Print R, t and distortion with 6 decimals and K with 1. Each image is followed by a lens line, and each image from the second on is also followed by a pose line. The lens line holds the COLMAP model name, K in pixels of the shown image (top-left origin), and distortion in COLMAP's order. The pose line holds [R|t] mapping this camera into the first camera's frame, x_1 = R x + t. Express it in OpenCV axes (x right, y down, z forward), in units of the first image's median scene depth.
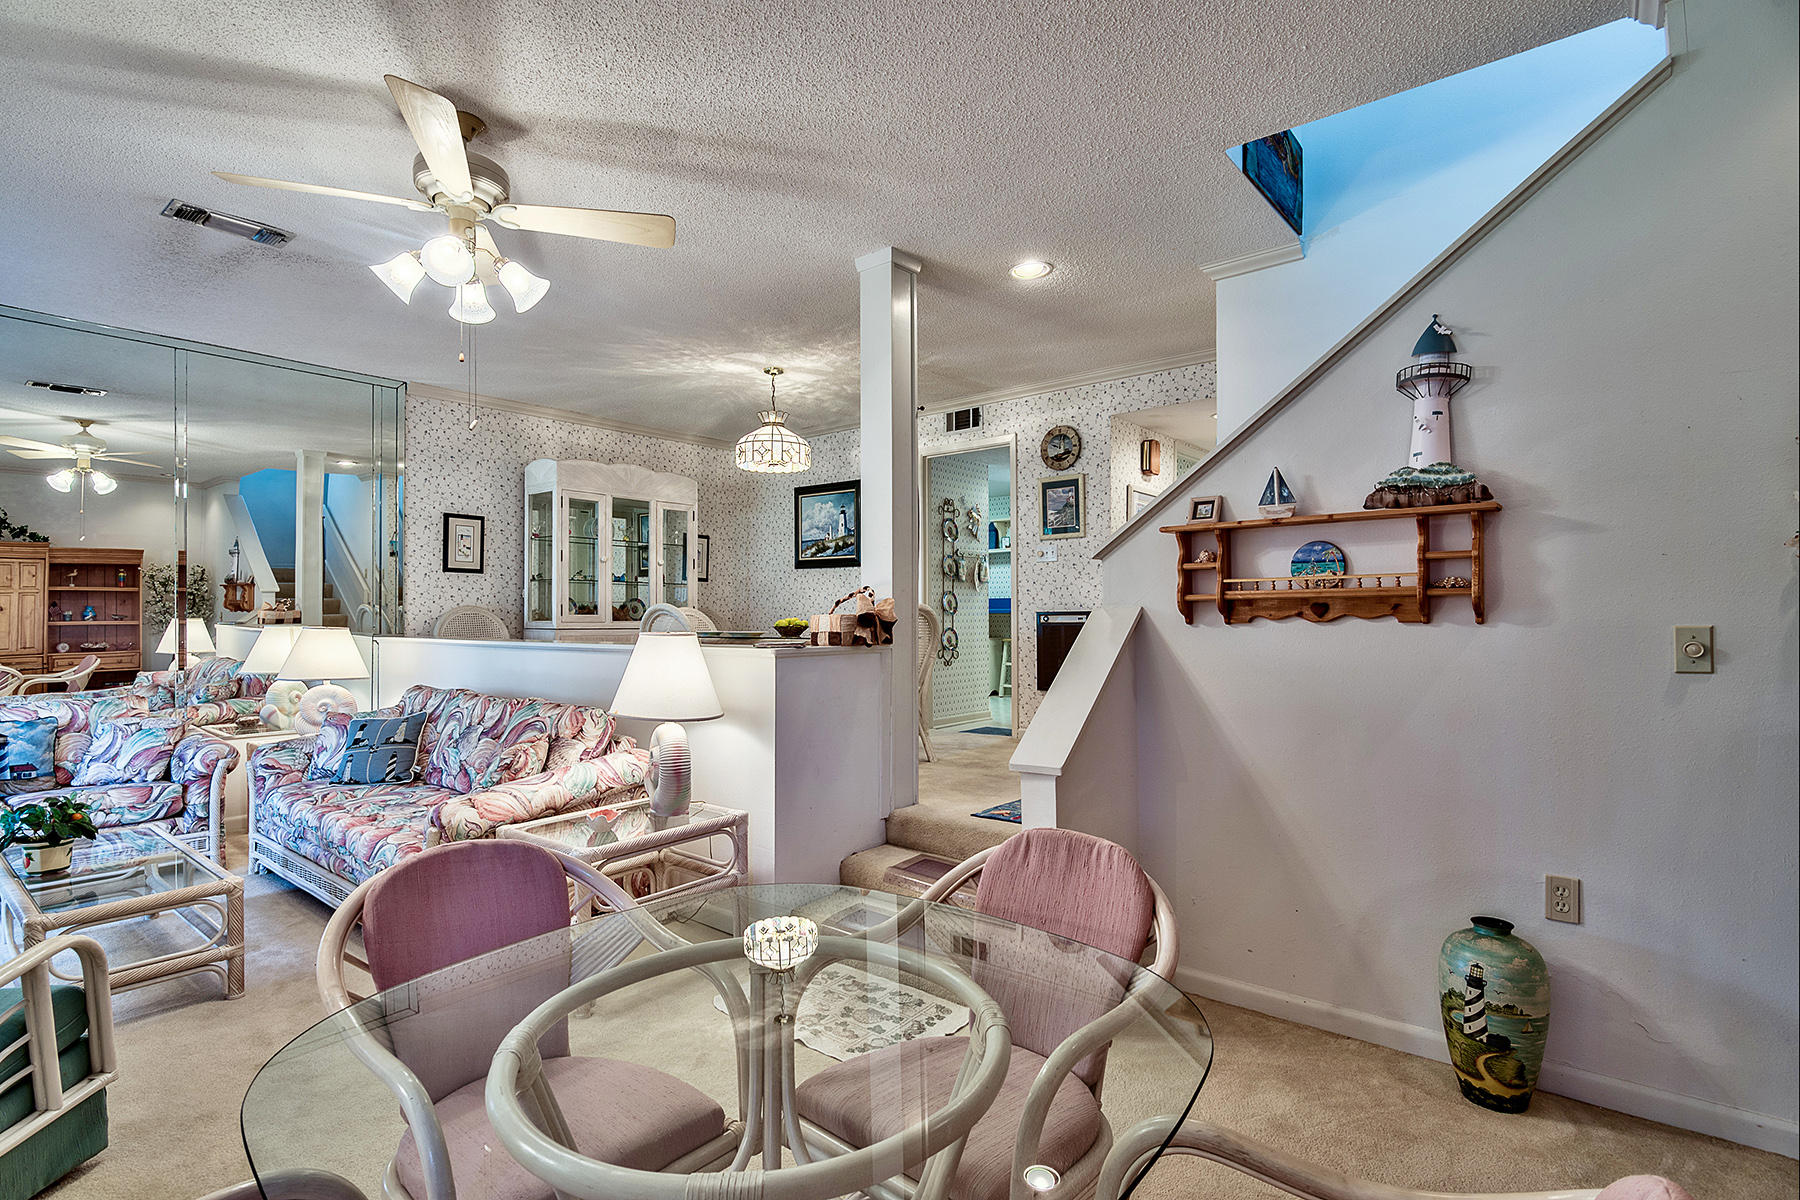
lens RADIAL K [[878.7, 0, 874.6], [0, 878.7, 597.2], [0, 0, 1]] dist [-0.000922, -0.000146]
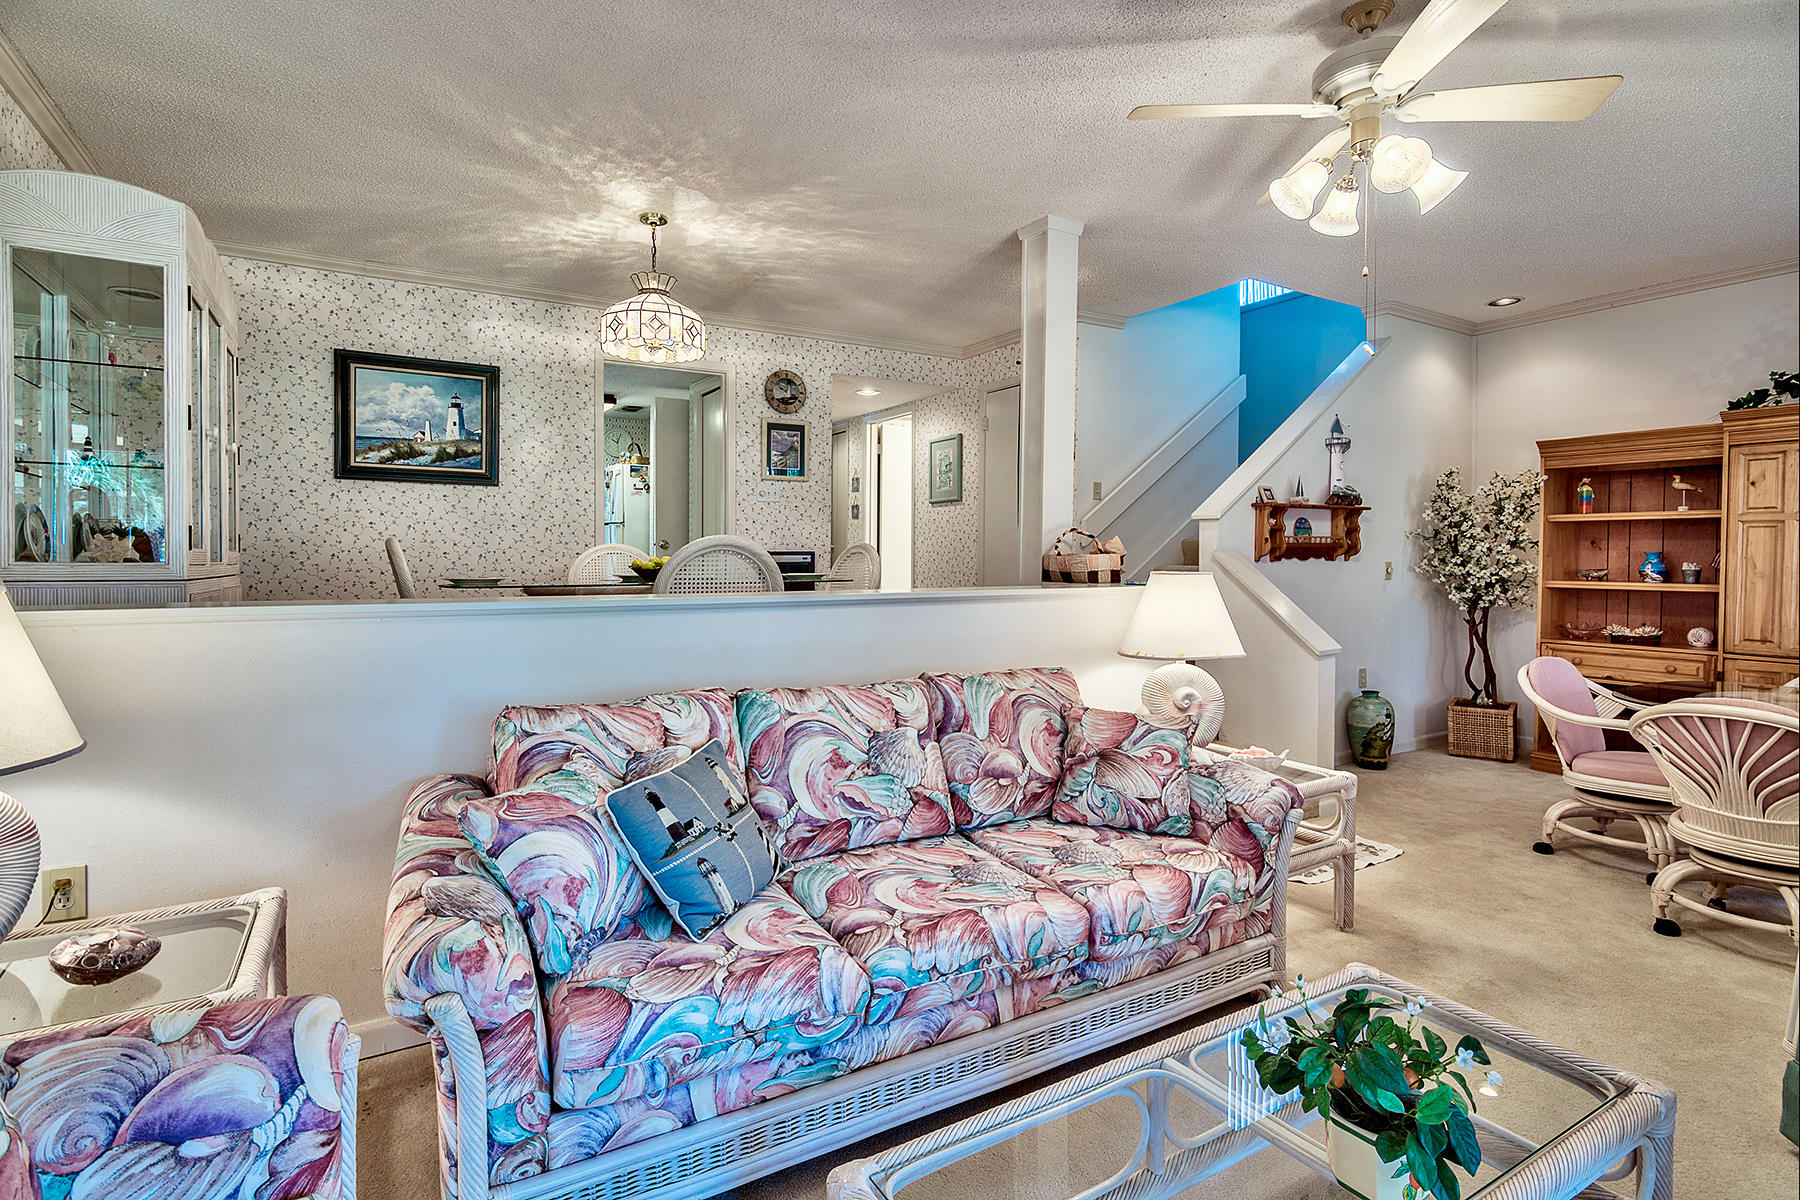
lens RADIAL K [[867.7, 0, 895.3], [0, 867.7, 572.6], [0, 0, 1]] dist [-0.001163, 0.000002]
pose [[0.327653, -0.014256, 0.944691, -0.662403], [-0.022772, 0.999477, 0.022981, 0.014103], [-0.944524, -0.029042, 0.327157, 0.506756]]
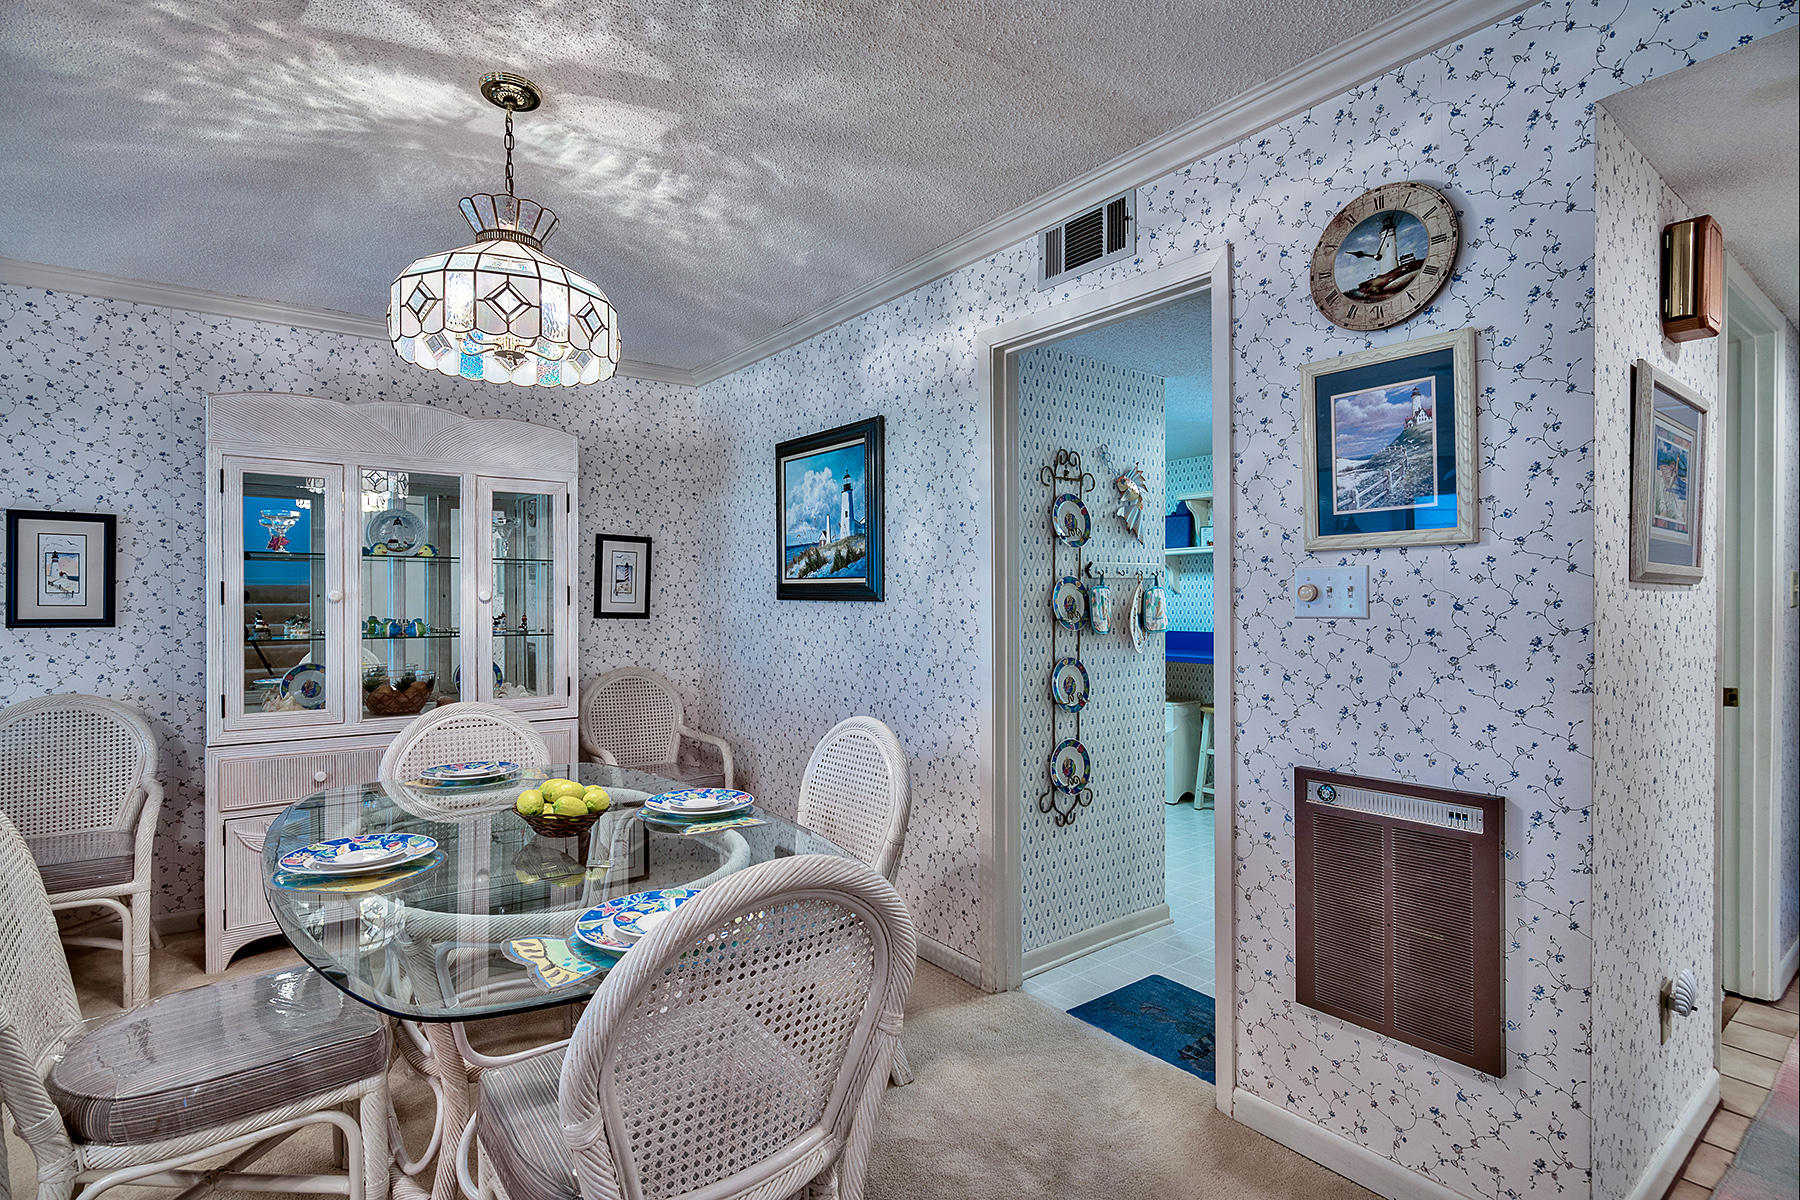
lens RADIAL K [[878.7, 0, 874.6], [0, 878.7, 597.2], [0, 0, 1]] dist [-0.000922, -0.000146]
pose [[0.975887, -0.001075, -0.218275, 0.096819], [0.004977, 0.999837, 0.017332, -0.051661], [0.218221, -0.018000, 0.975733, 0.610881]]
